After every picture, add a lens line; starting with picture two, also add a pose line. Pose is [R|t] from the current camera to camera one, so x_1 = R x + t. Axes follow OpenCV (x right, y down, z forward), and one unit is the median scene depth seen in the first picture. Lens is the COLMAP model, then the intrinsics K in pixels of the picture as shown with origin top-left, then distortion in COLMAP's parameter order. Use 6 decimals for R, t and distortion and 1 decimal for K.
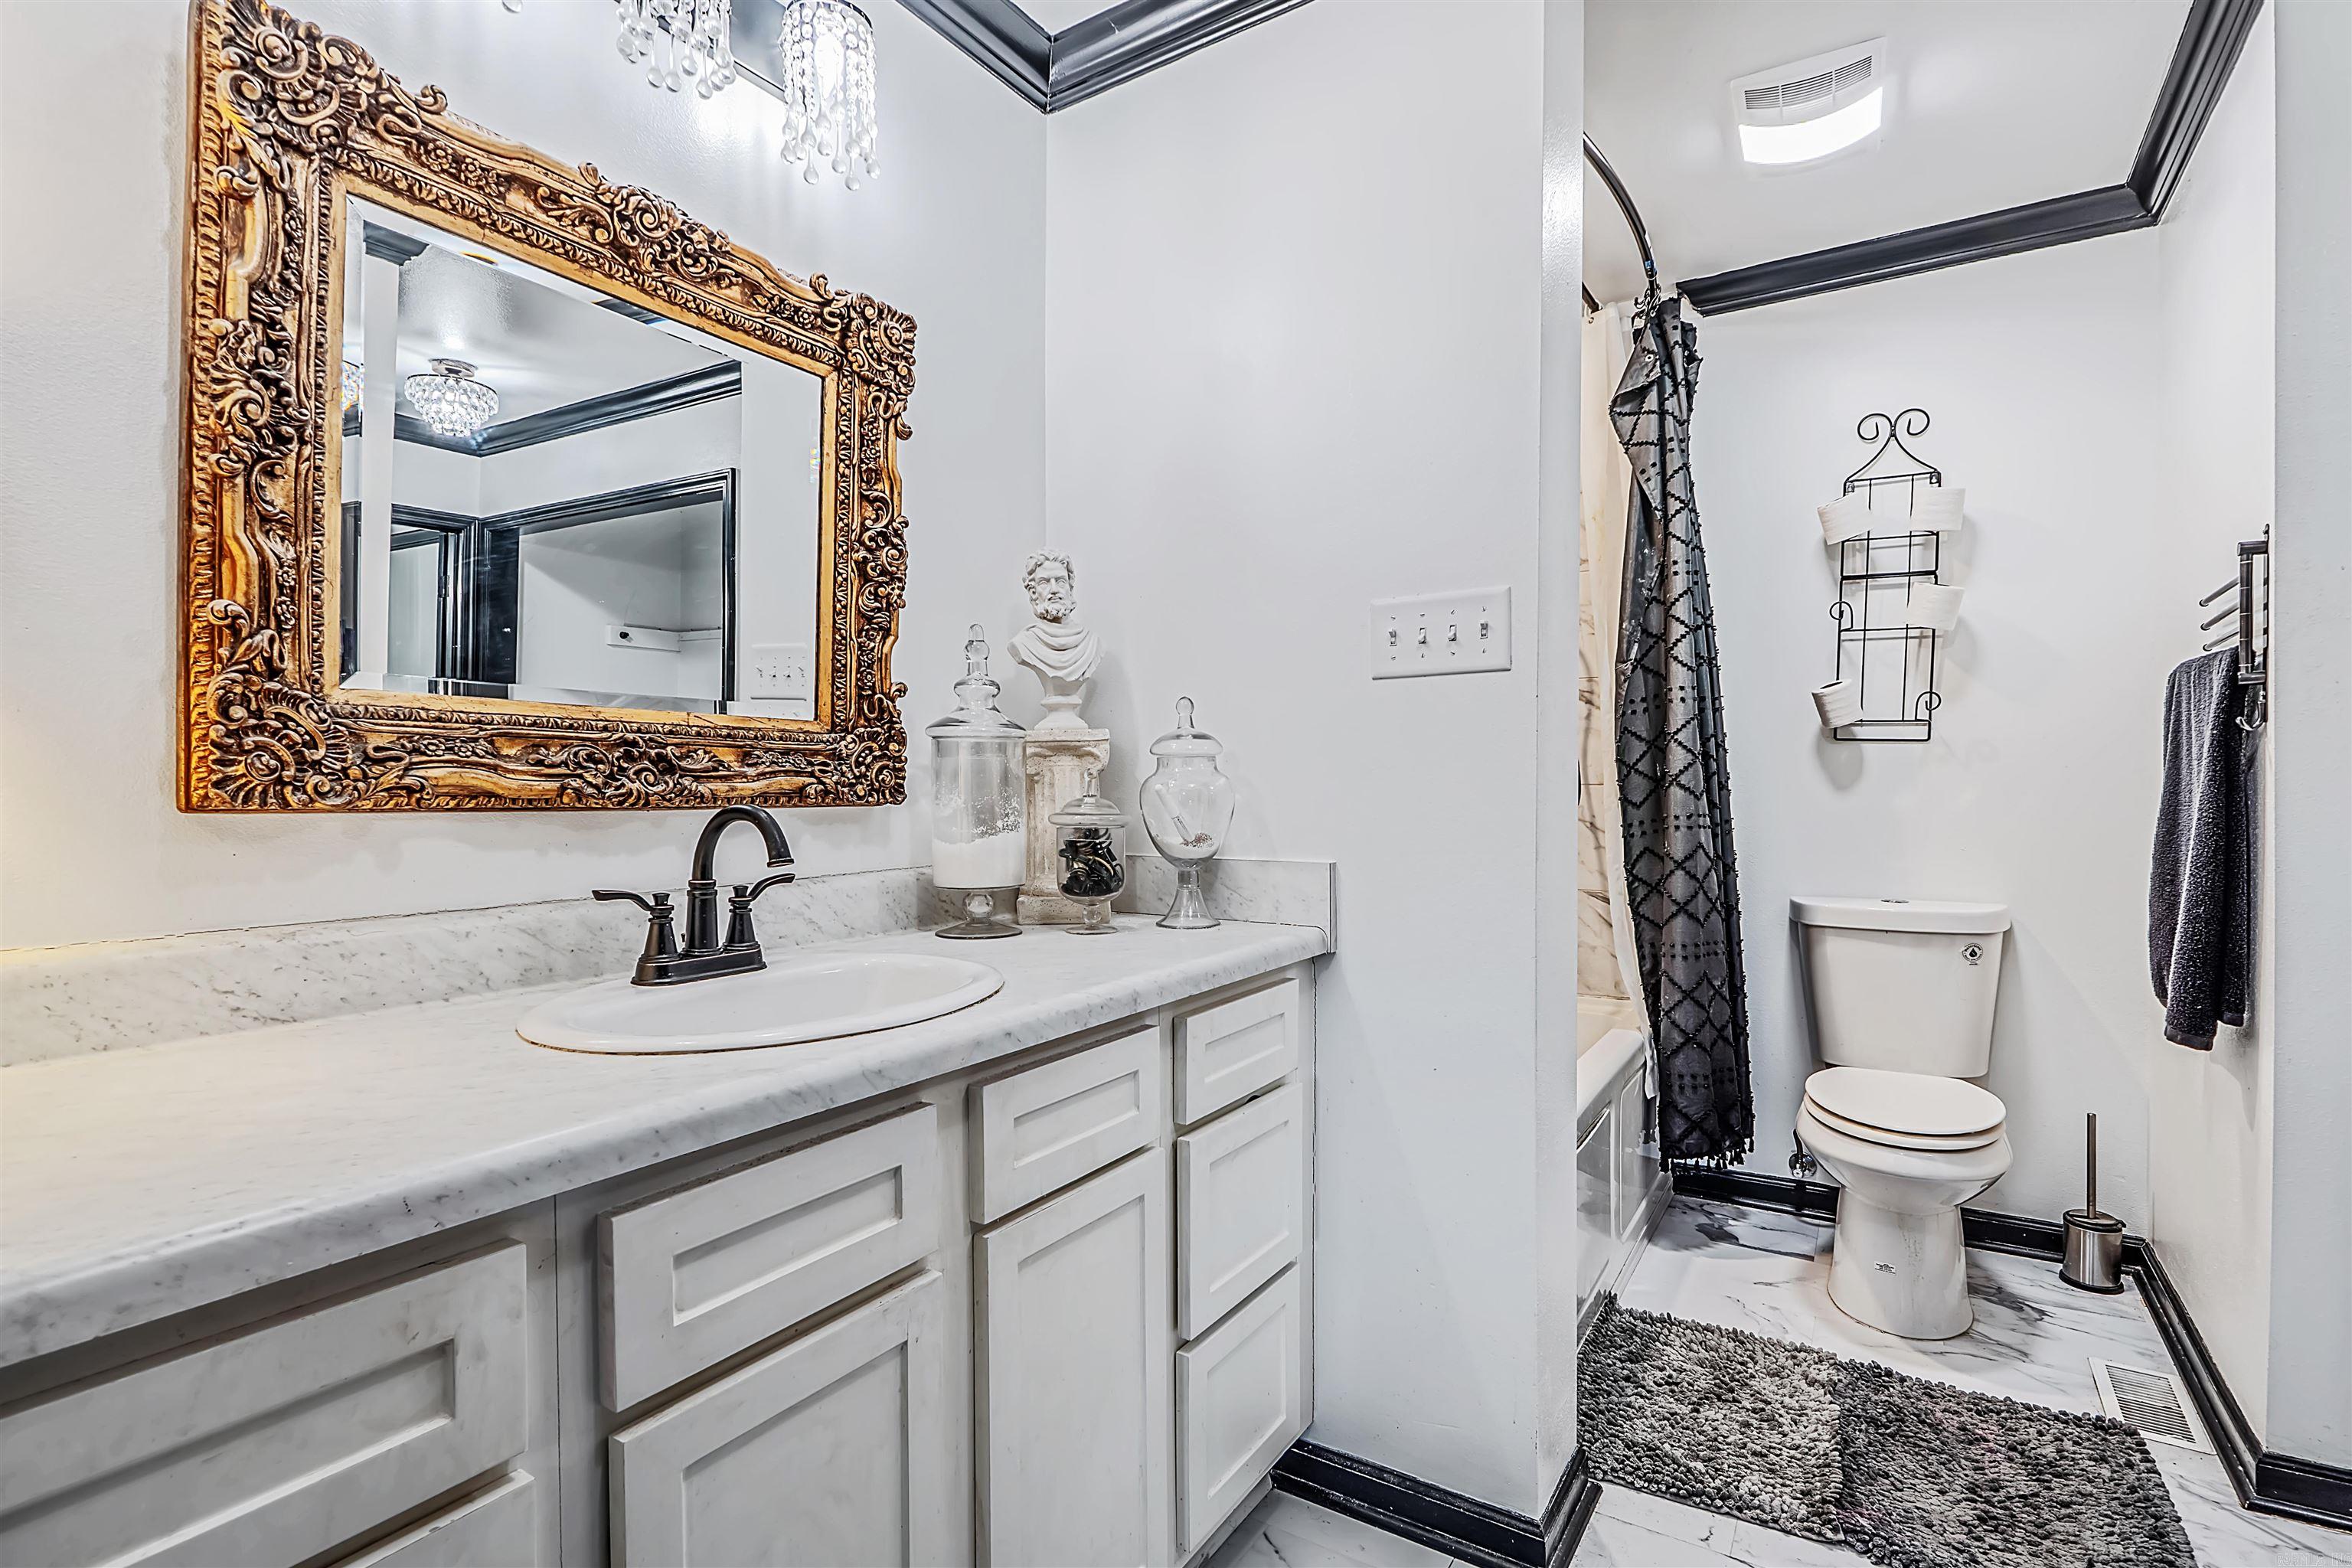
lens RADIAL K [[1136.5, 0, 1172.6], [0, 1136.5, 786.4], [0, 0, 1]] dist [-0.001168, -0.000126]
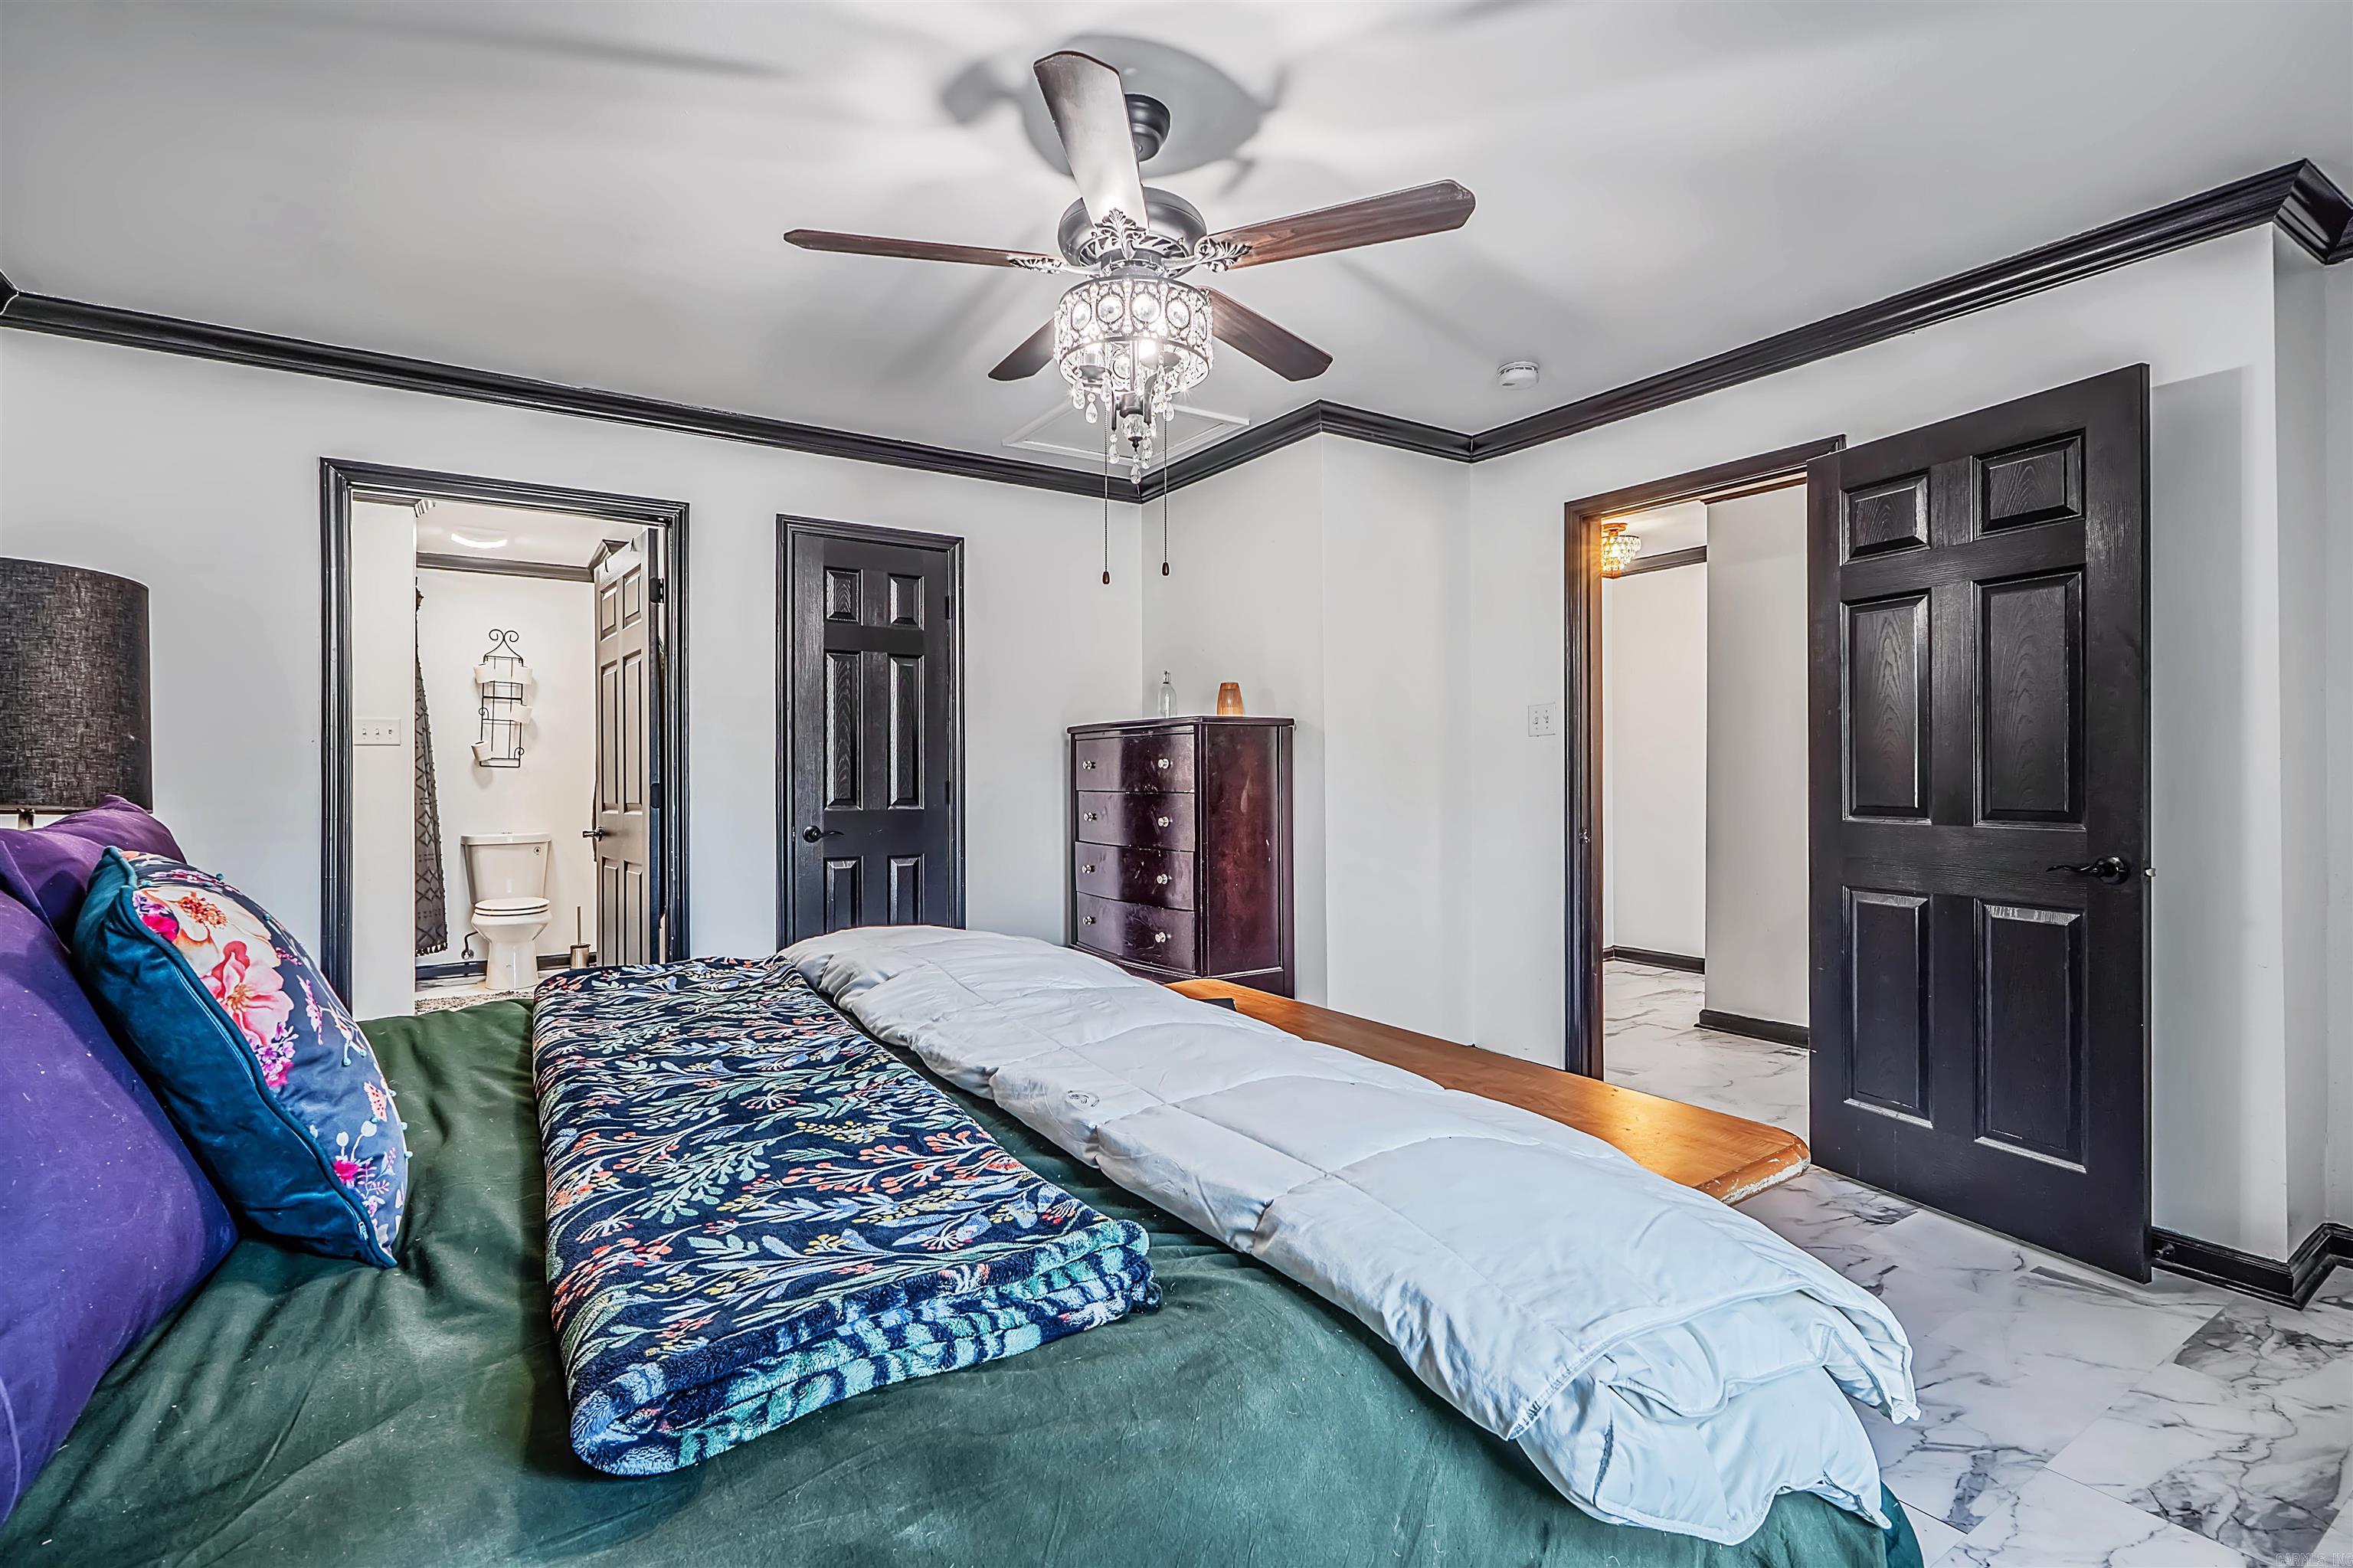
lens RADIAL K [[1137.1, 0, 1175.9], [0, 1137.1, 791.8], [0, 0, 1]] dist [-0.001168, -0.000126]
pose [[0.418837, -0.004795, 0.908049, -0.949673], [0.010800, 0.999942, 0.000298, 0.026709], [-0.907997, 0.009682, 0.418864, -1.288100]]
